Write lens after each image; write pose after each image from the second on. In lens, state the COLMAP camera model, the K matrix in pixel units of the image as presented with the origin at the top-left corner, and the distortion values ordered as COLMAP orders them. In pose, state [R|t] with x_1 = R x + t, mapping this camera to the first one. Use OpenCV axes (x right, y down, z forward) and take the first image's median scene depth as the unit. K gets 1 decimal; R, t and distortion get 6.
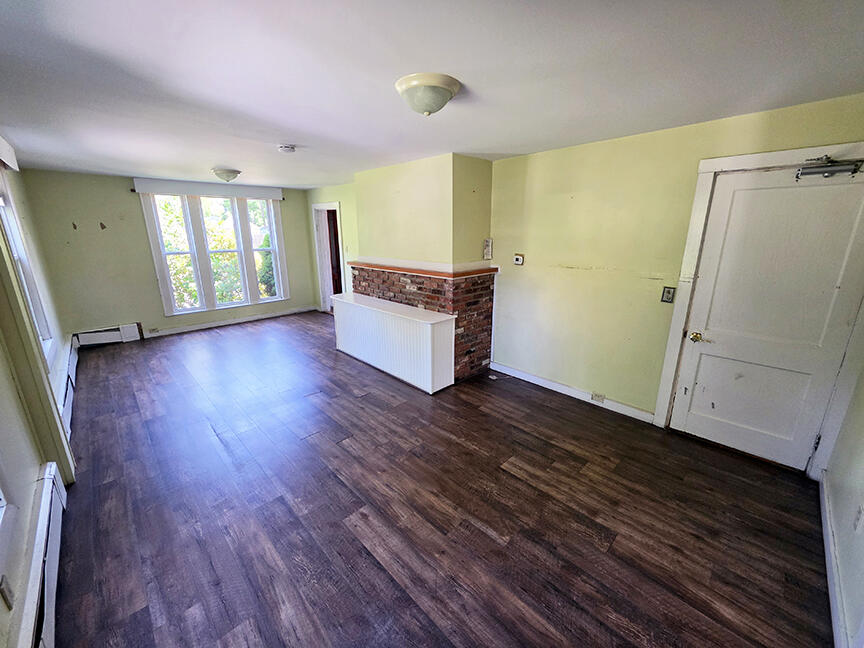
lens RADIAL K [[350.2, 0, 439.7], [0, 350.2, 321.8], [0, 0, 1]] dist [-0.001448, 0.000438]
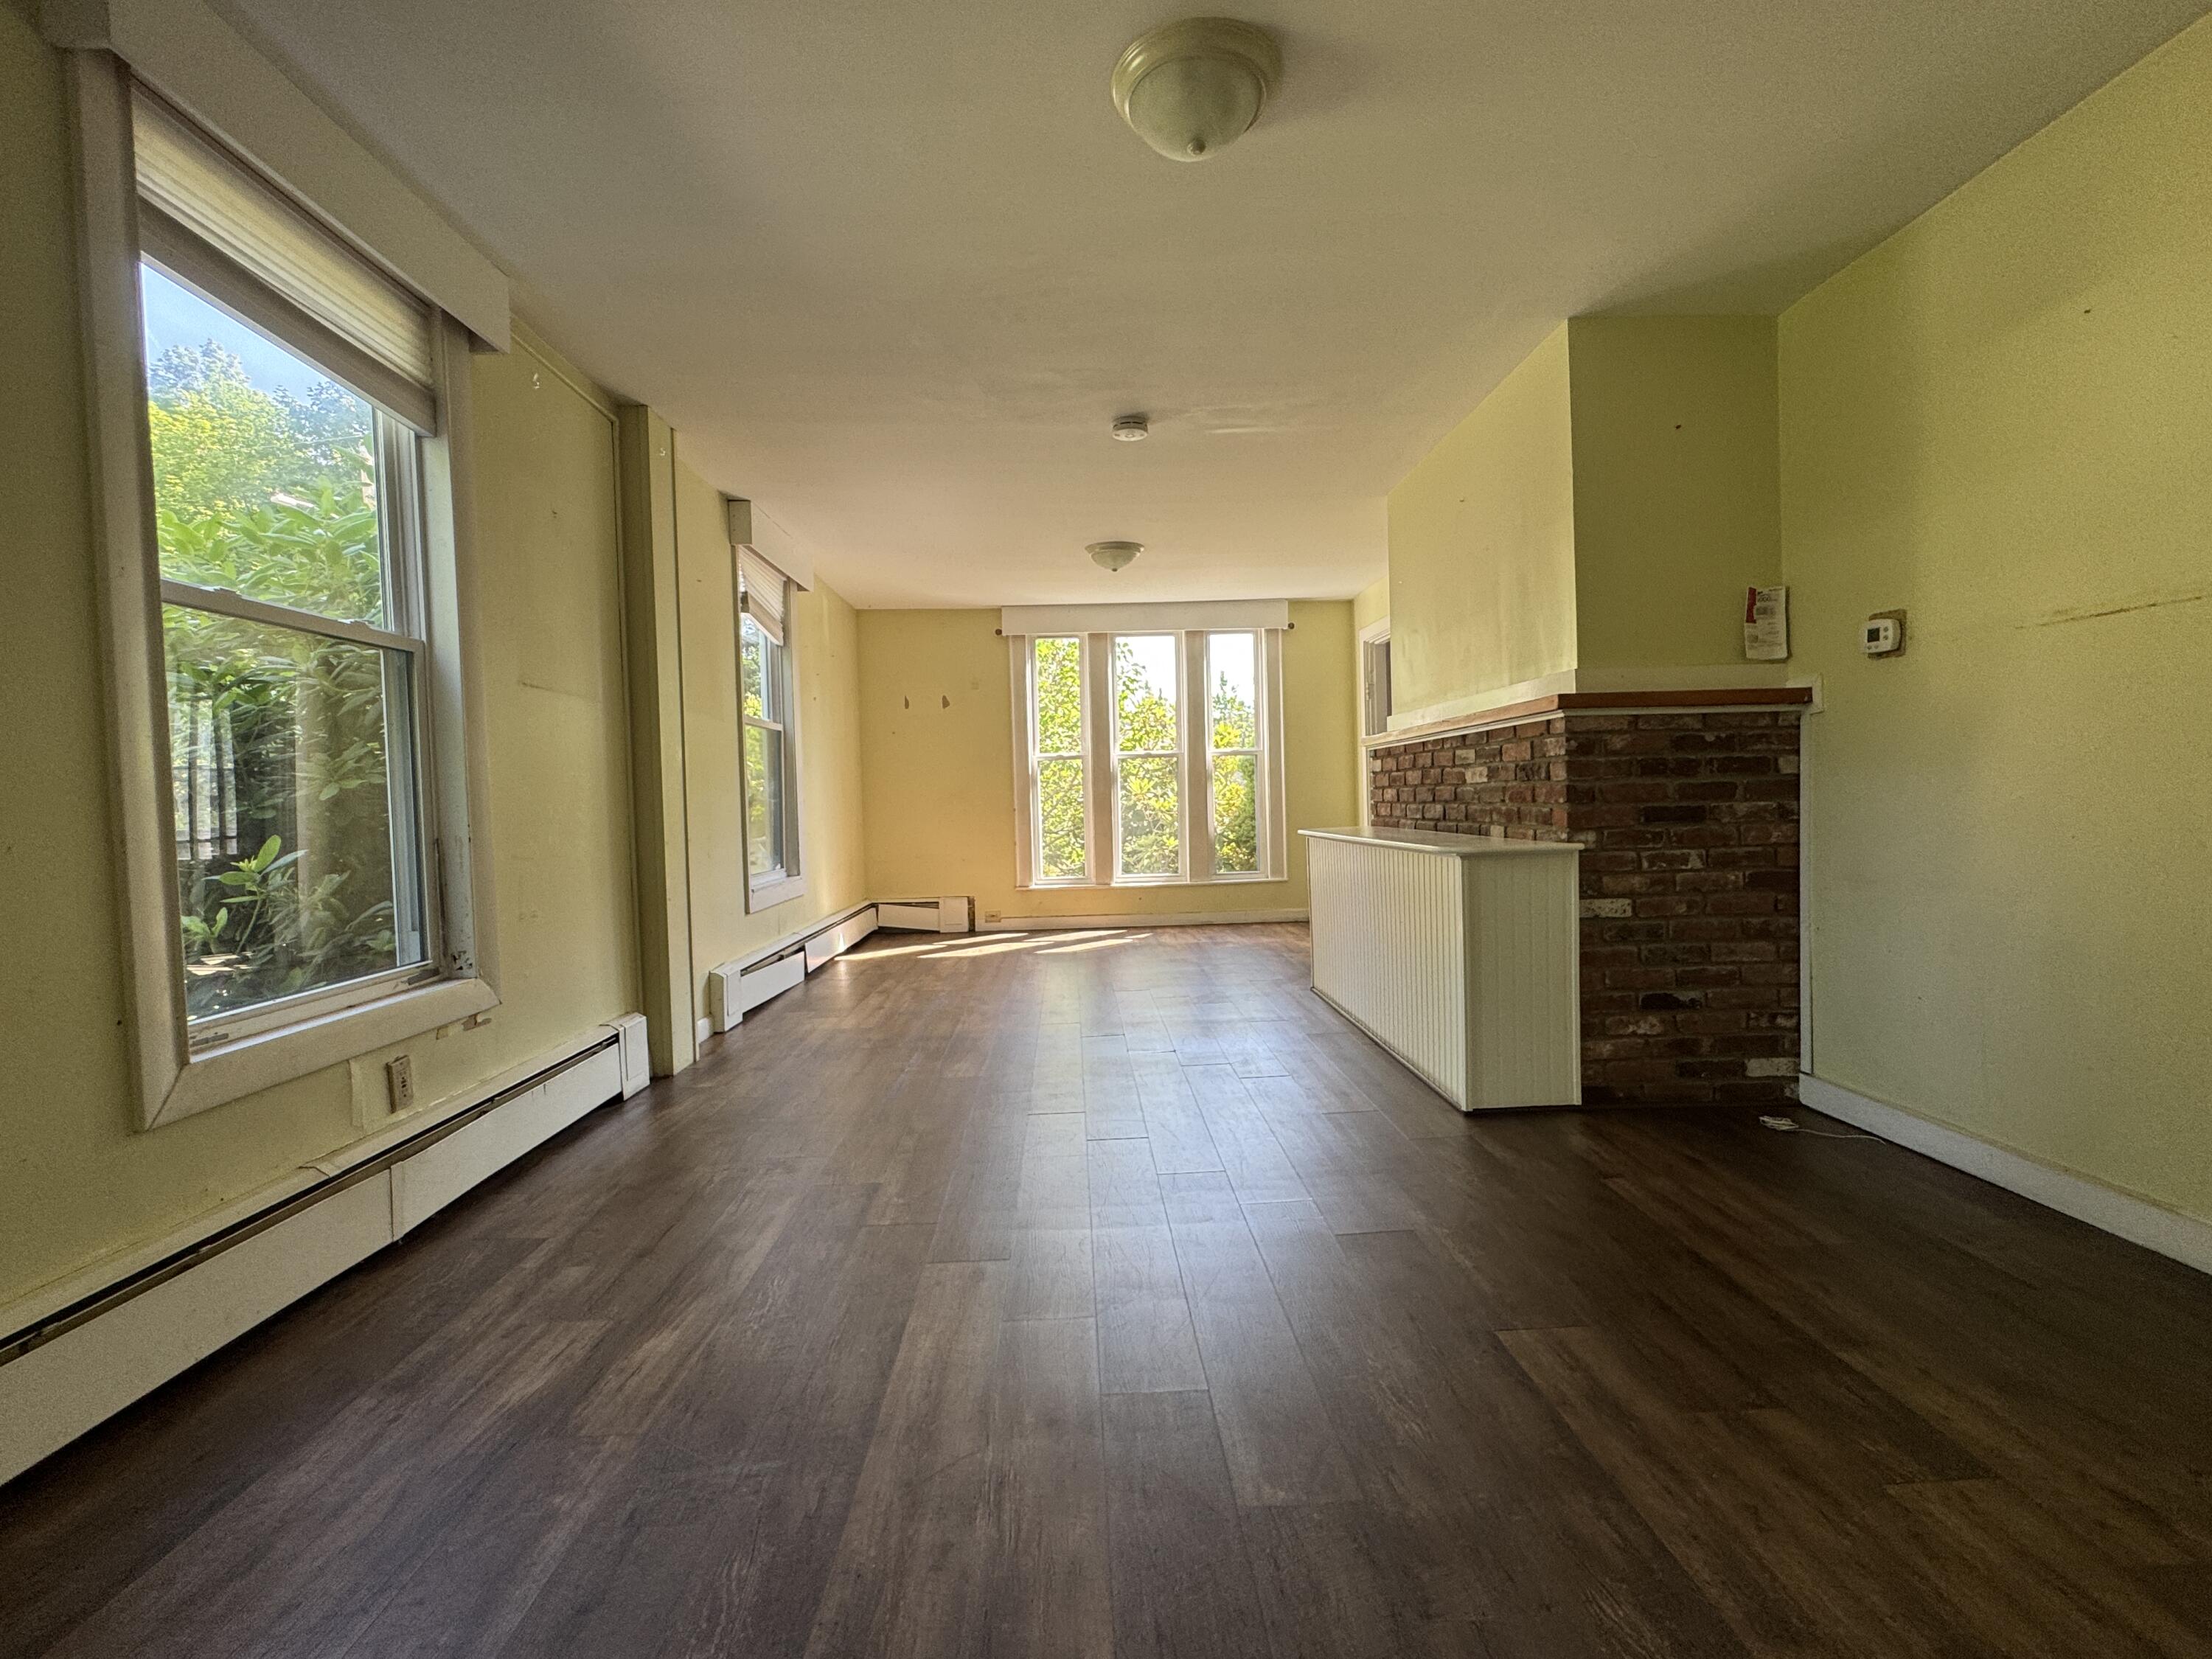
lens RADIAL K [[1015.1, 0, 1111.5], [0, 1015.1, 837.7], [0, 0, 1]] dist [-0.006006, -0.000076]
pose [[0.734323, 0.002836, -0.678795, 0.301676], [-0.145050, 0.977549, -0.152832, 0.145613], [0.663122, 0.210687, 0.718248, 0.153886]]
